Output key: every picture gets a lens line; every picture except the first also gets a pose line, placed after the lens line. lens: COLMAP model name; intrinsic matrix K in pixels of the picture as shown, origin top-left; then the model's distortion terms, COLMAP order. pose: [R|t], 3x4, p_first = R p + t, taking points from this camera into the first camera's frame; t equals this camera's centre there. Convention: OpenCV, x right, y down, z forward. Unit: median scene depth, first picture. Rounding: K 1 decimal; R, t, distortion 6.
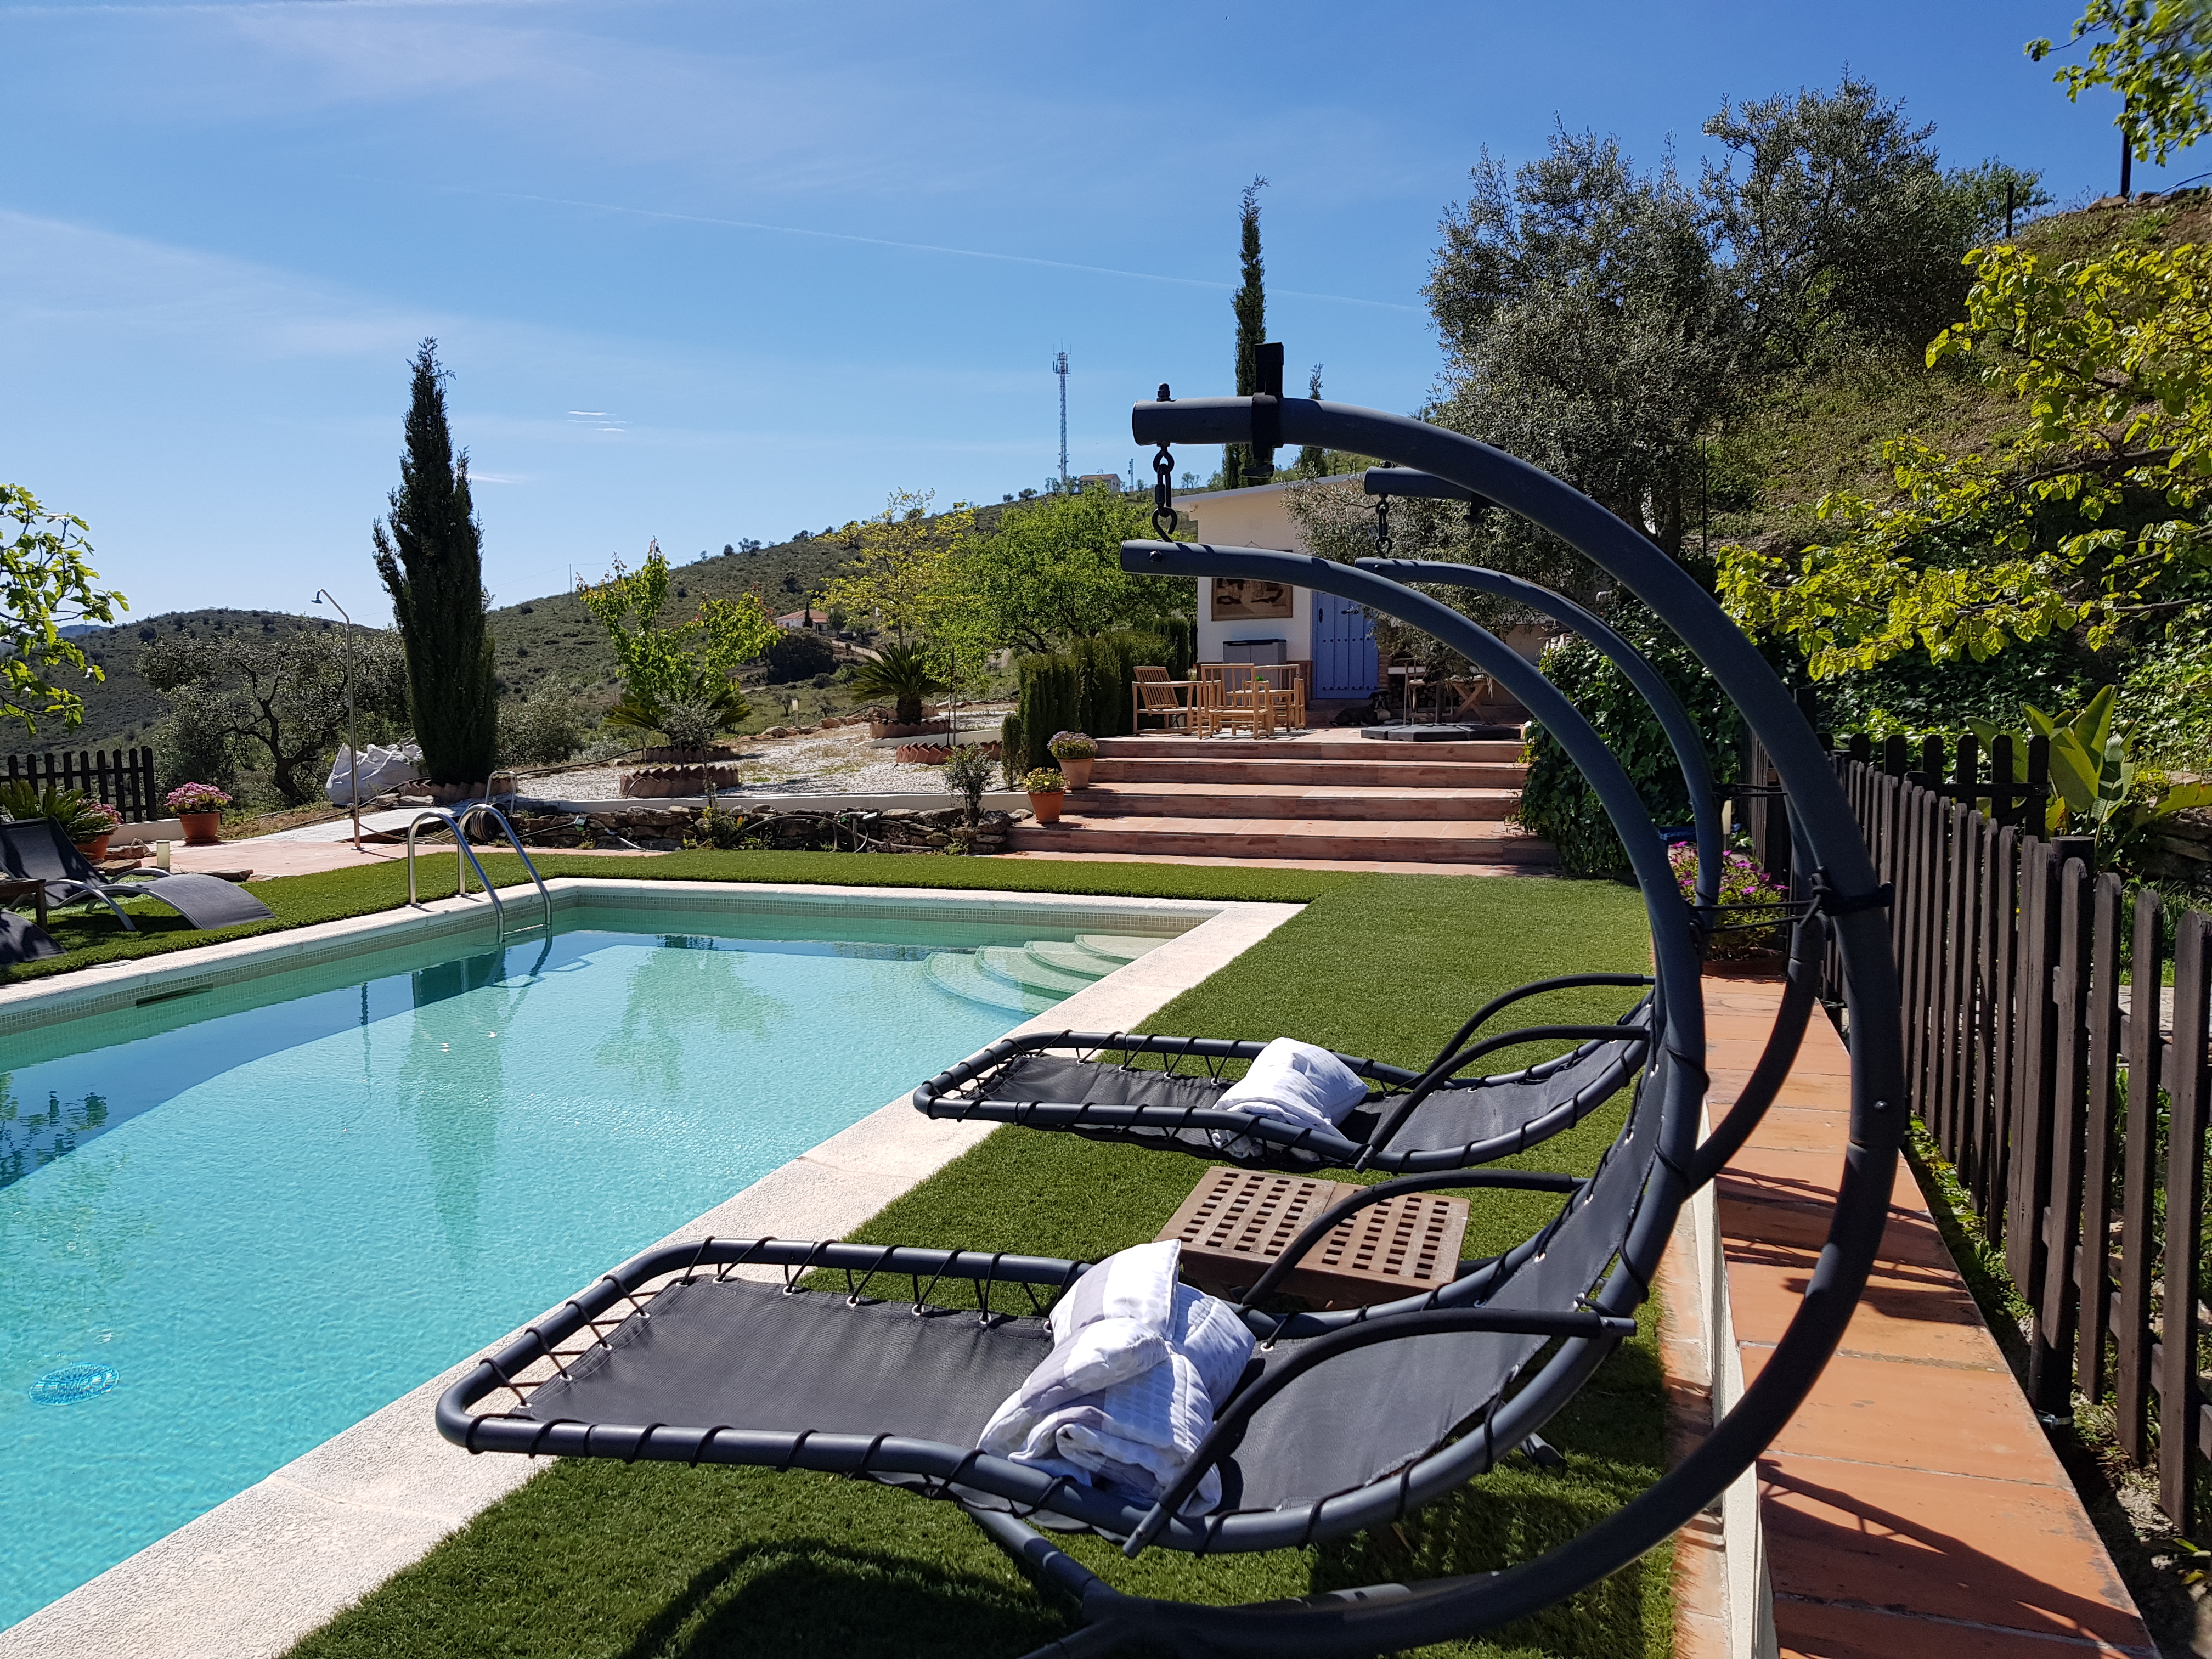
lens RADIAL K [[1693.0, 0, 1106.5], [0, 1693.0, 870.5], [0, 0, 1]] dist [0.007060, 0.004655]
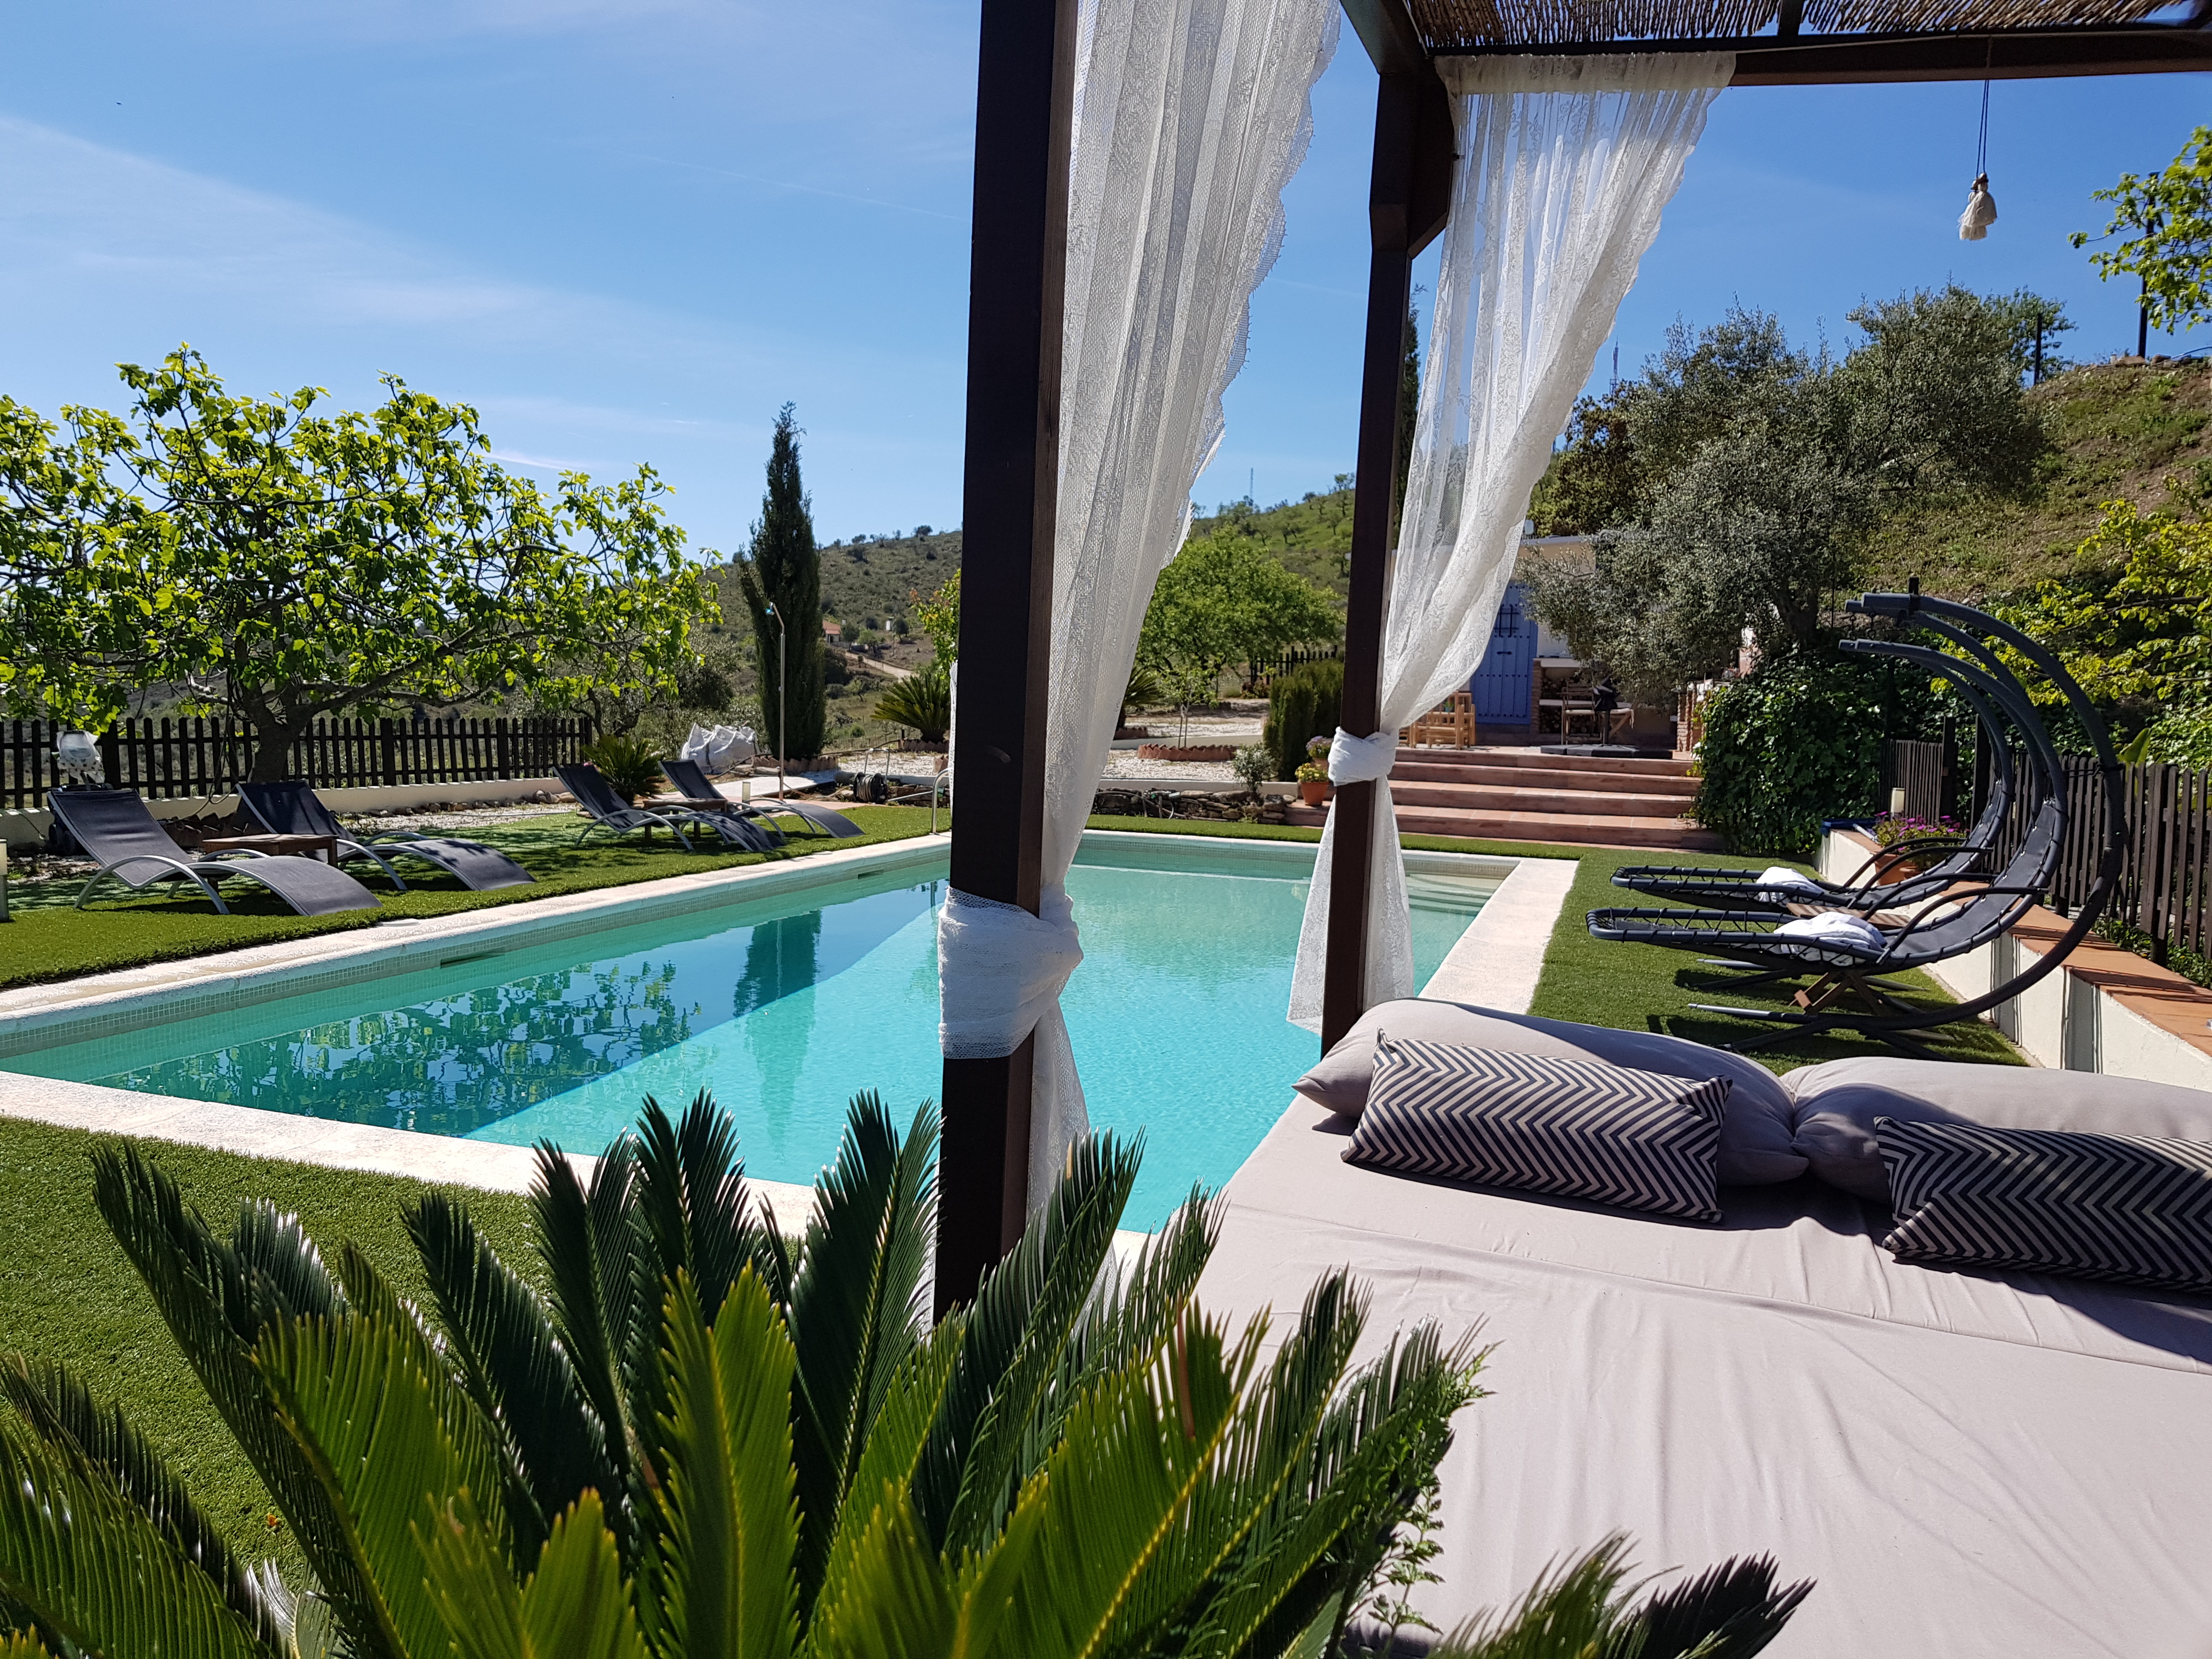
lens RADIAL K [[1683.0, 0, 1106.0], [0, 1683.0, 829.5], [0, 0, 1]] dist [-0.005763, -0.005505]
pose [[0.998952, 0.045770, -0.000083, -0.190462], [-0.045741, 0.998259, -0.037228, 0.044598], [-0.001621, 0.037193, 0.999307, -0.282848]]
